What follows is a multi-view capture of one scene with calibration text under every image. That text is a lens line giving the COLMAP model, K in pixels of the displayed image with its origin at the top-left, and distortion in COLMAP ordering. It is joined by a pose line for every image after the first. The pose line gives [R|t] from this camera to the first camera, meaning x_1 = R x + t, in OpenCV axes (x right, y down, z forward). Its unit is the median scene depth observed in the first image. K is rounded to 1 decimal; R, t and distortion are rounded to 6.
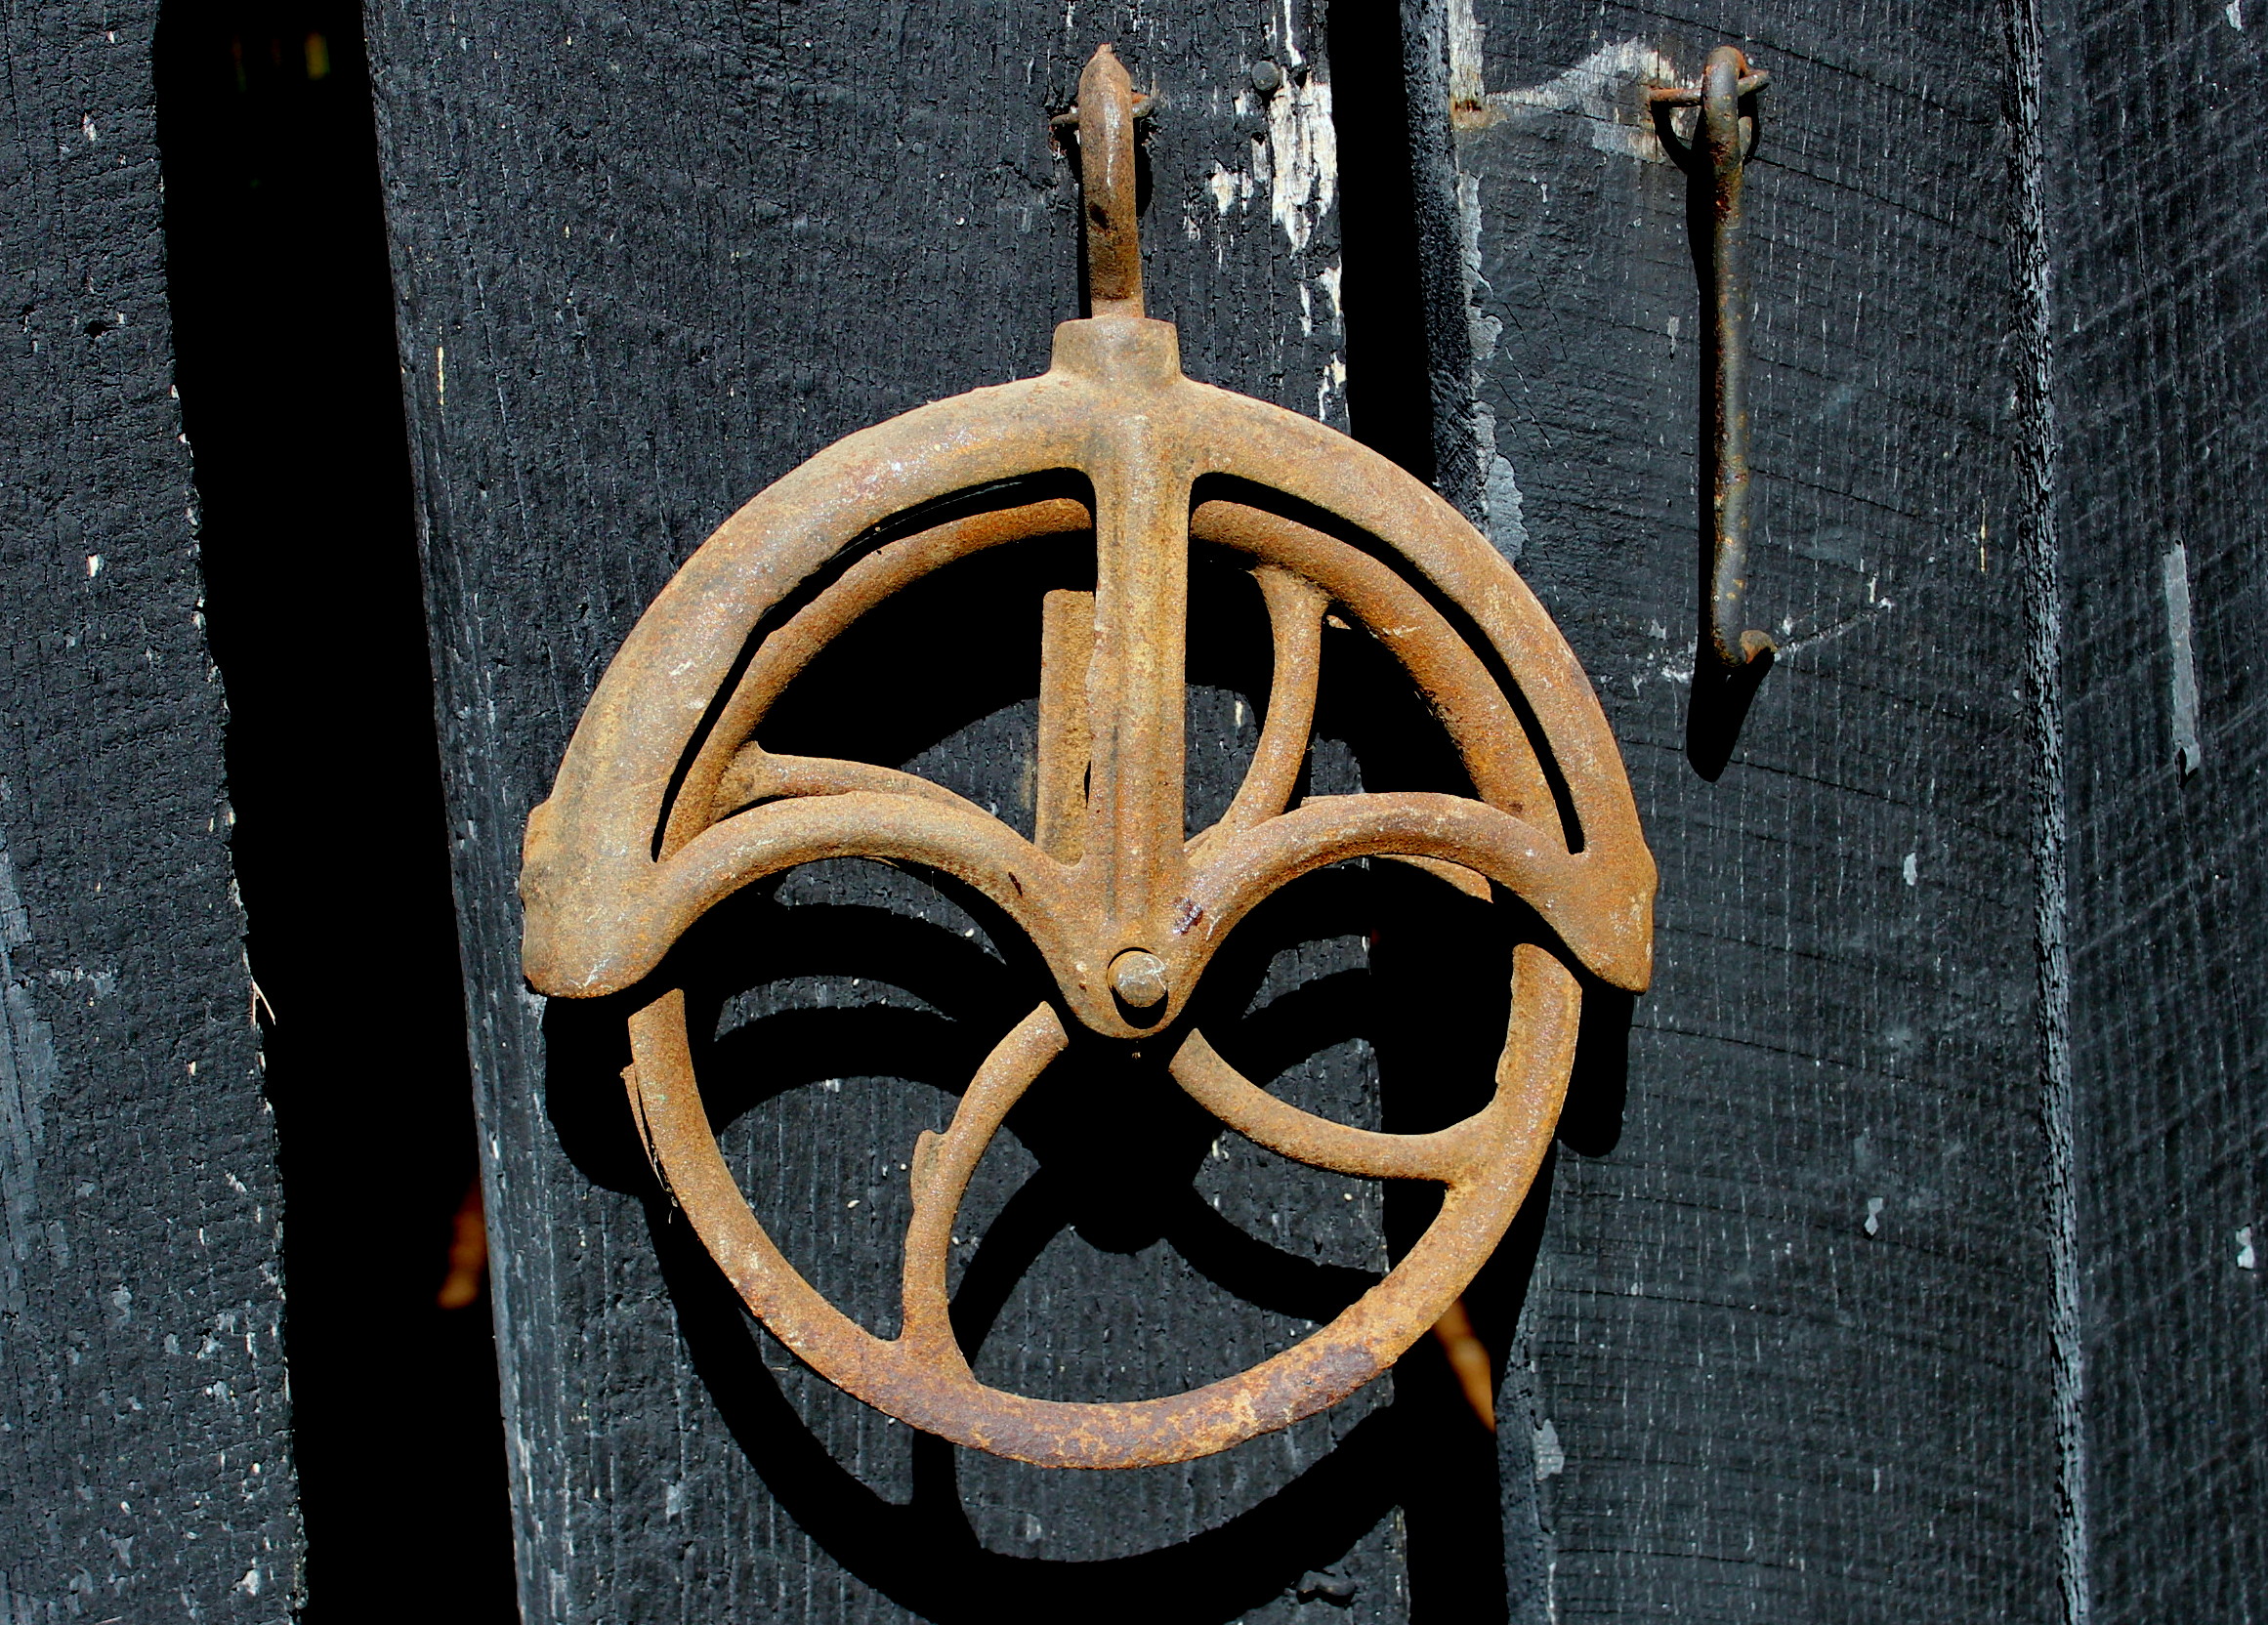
lens RADIAL K [[4892.9, 0, 1133.7], [0, 4892.9, 956.9], [0, 0, 1]] dist [-0.067950, -0.055514]
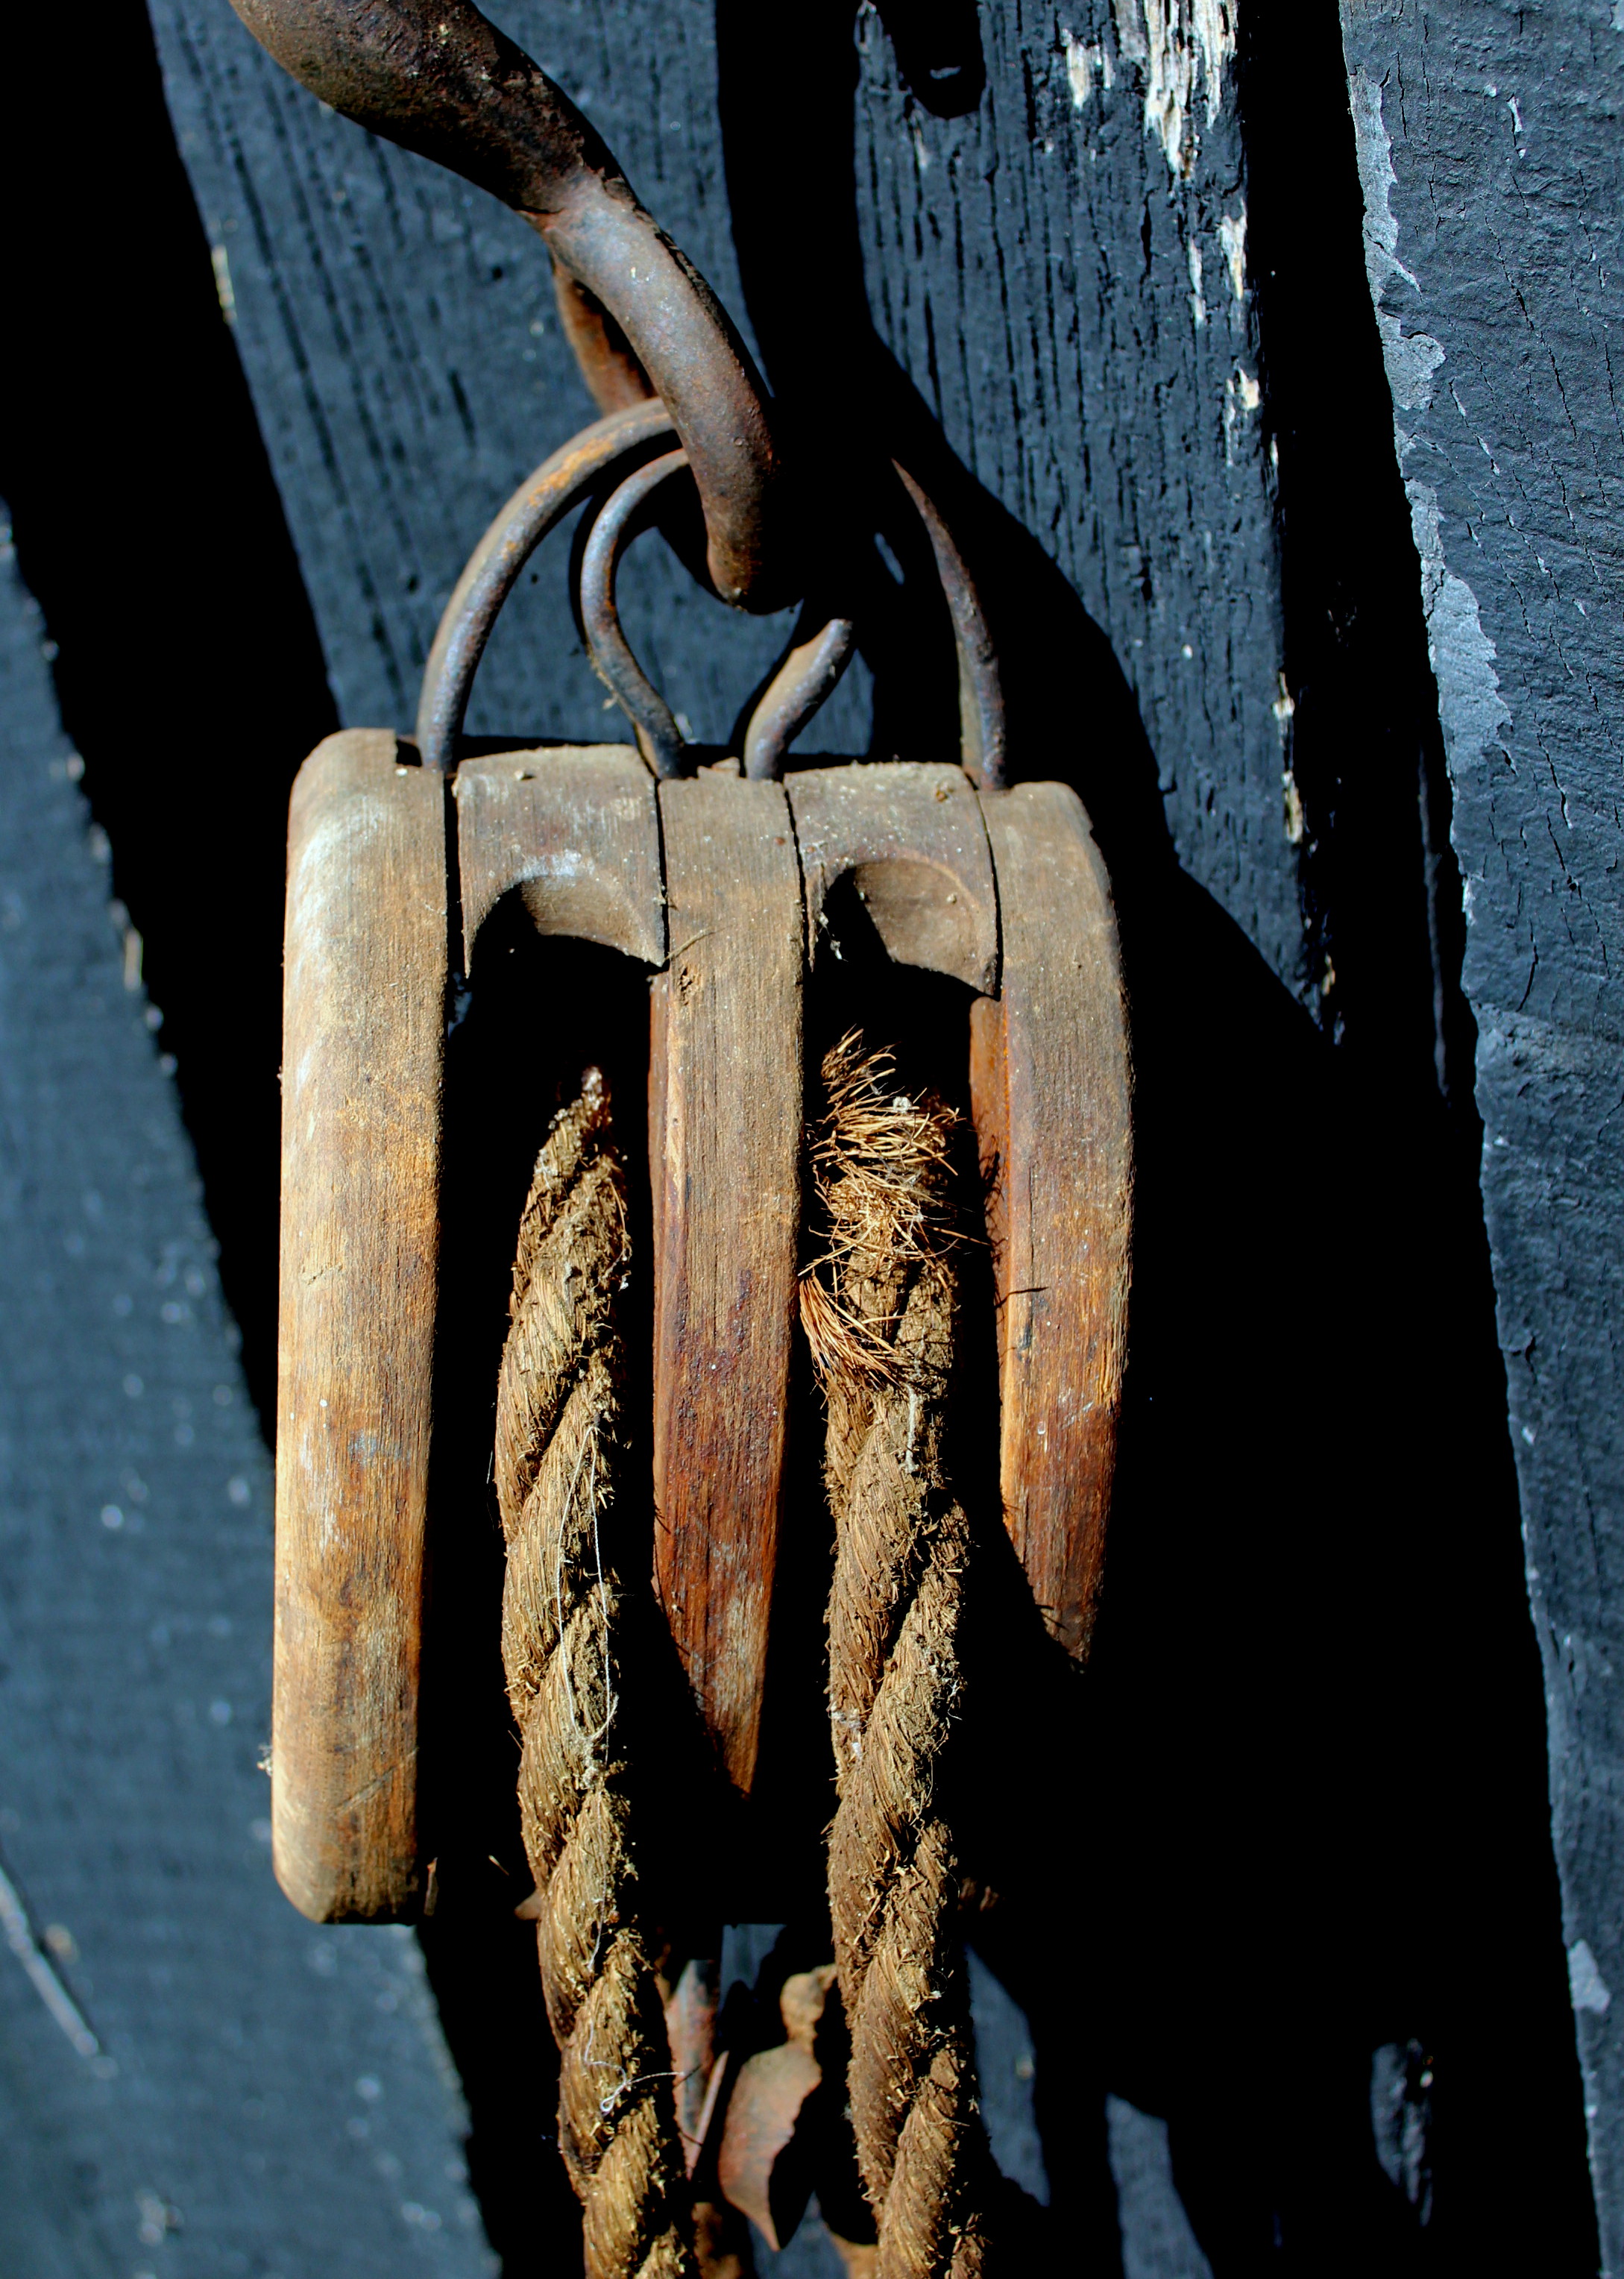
lens RADIAL K [[3093.7, 0, 803.1], [0, 3093.7, 1116.1], [0, 0, 1]] dist [-0.079129, 0.055011]
pose [[0.592062, 0.318363, -0.740343, 0.320732], [-0.058012, 0.933116, 0.354866, -0.169077], [0.803802, -0.167153, 0.570931, 0.731679]]
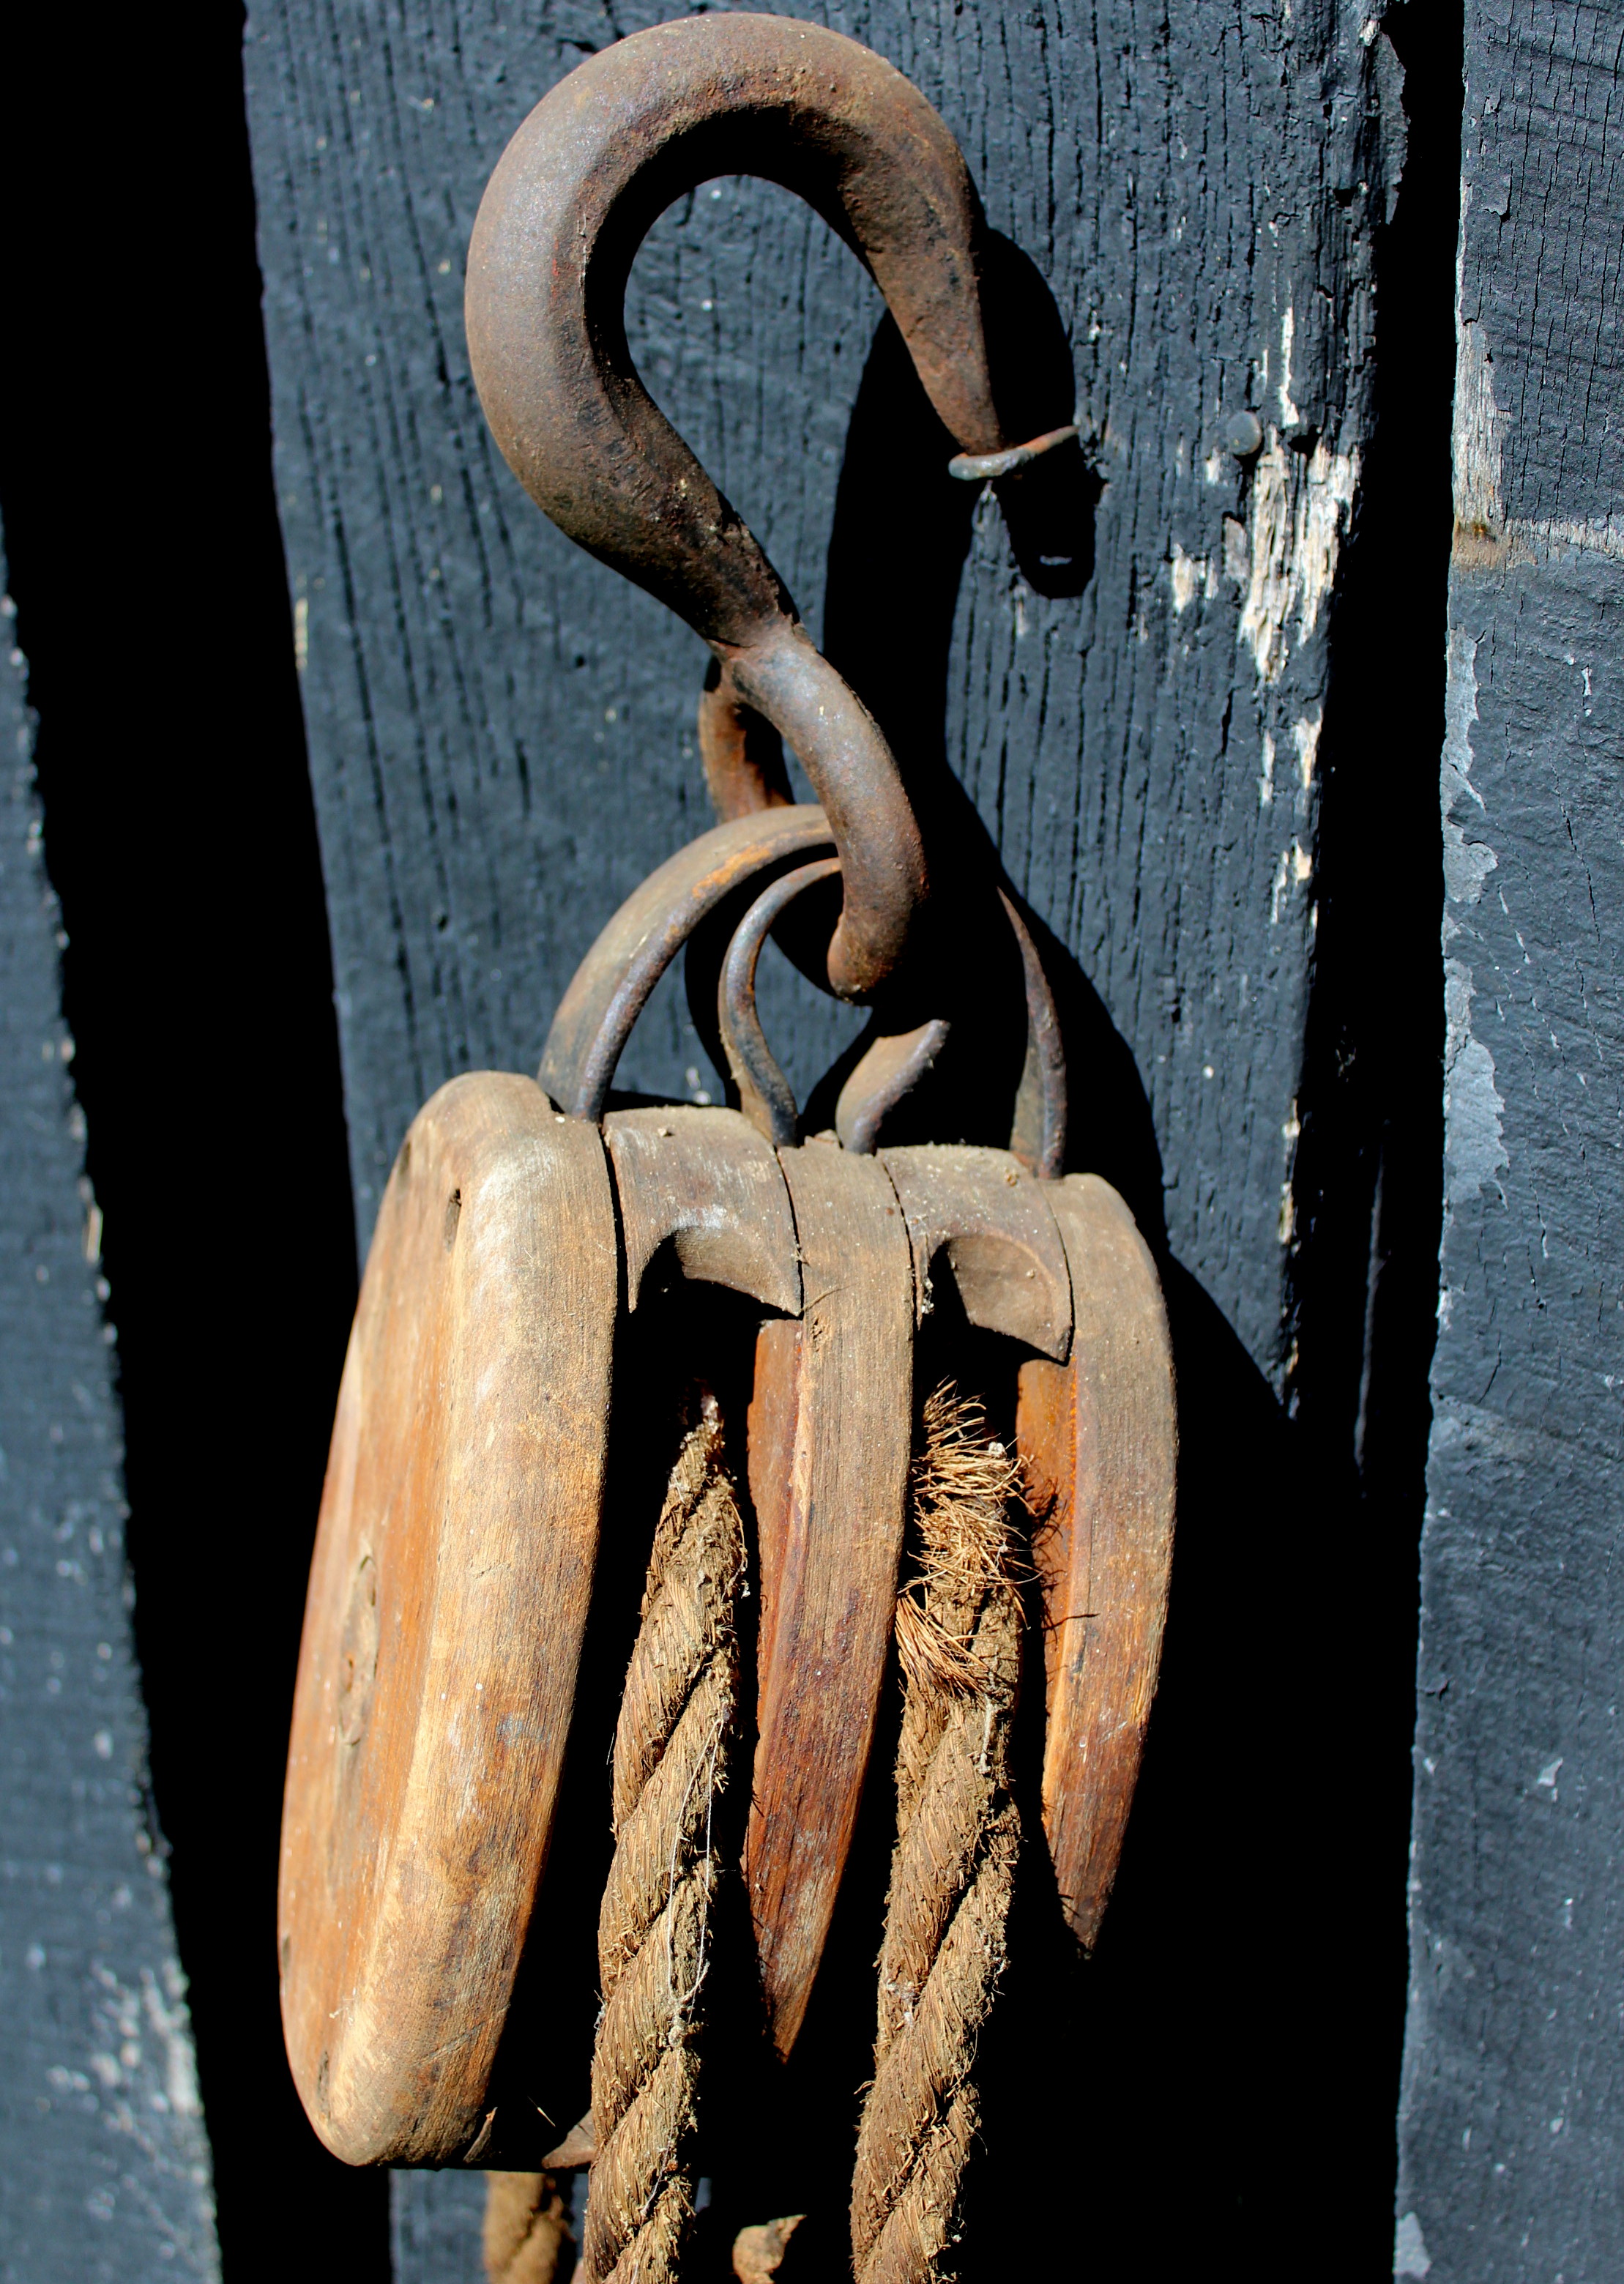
lens RADIAL K [[3050.9, 0, 868.7], [0, 3050.9, 1137.6], [0, 0, 1]] dist [-0.101933, 0.093097]
pose [[0.701710, 0.313529, -0.639767, 0.295381], [-0.195472, 0.948230, 0.250299, -0.181856], [0.685123, -0.050581, 0.726669, 0.640005]]
